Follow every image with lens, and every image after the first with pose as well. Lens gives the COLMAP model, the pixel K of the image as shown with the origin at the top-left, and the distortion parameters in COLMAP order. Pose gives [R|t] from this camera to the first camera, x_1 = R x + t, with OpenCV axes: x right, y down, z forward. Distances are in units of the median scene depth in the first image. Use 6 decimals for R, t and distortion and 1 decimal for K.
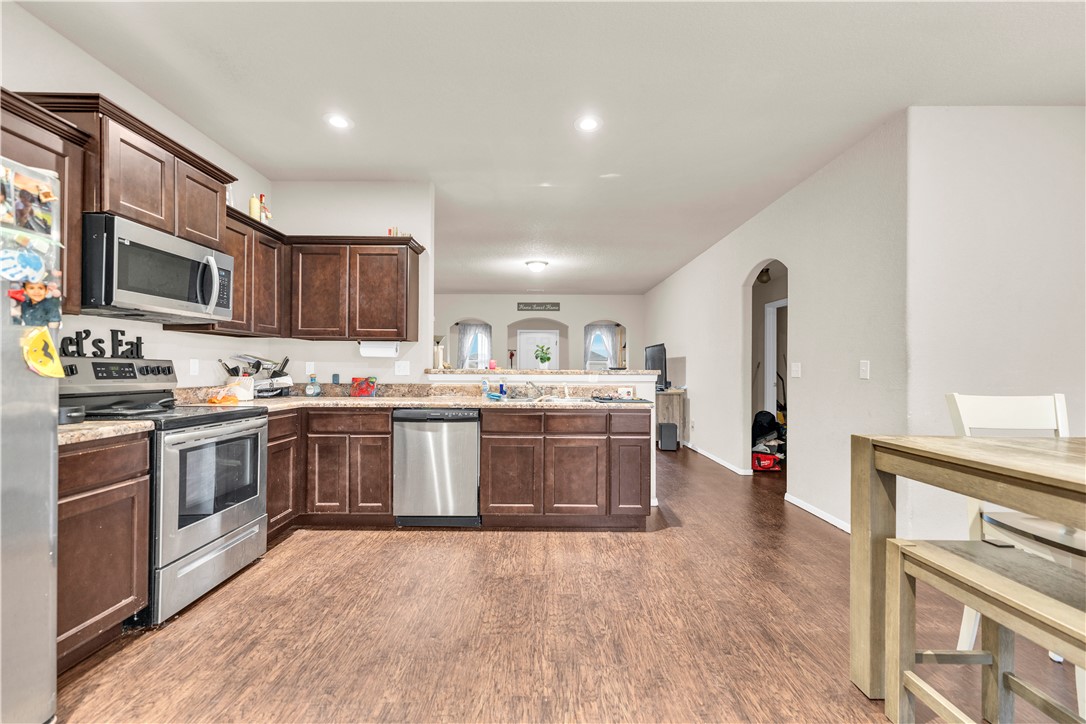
lens RADIAL K [[441.3, 0, 542.6], [0, 441.3, 364.7], [0, 0, 1]] dist [0.004066, -0.000592]
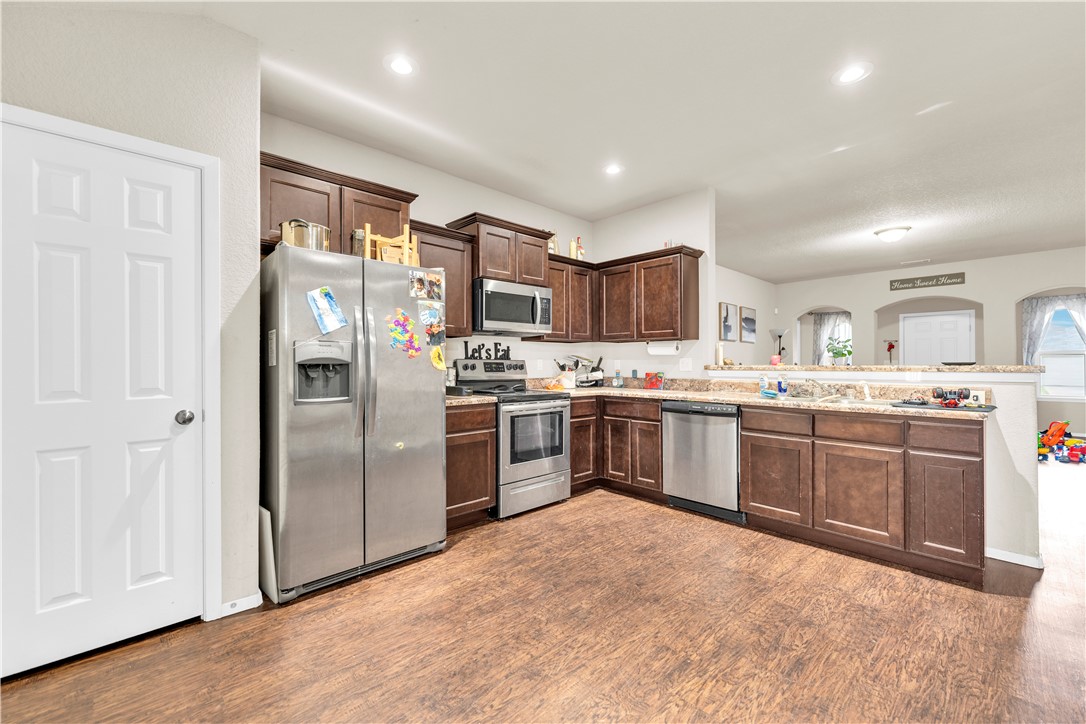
lens RADIAL K [[441.3, 0, 534.6], [0, 441.3, 361.8], [0, 0, 1]] dist [0.004066, -0.000592]
pose [[0.675979, -0.009567, -0.736858, 0.309105], [0.011093, 0.999935, -0.002807, -0.000321], [0.736837, -0.006276, 0.676041, -0.020882]]
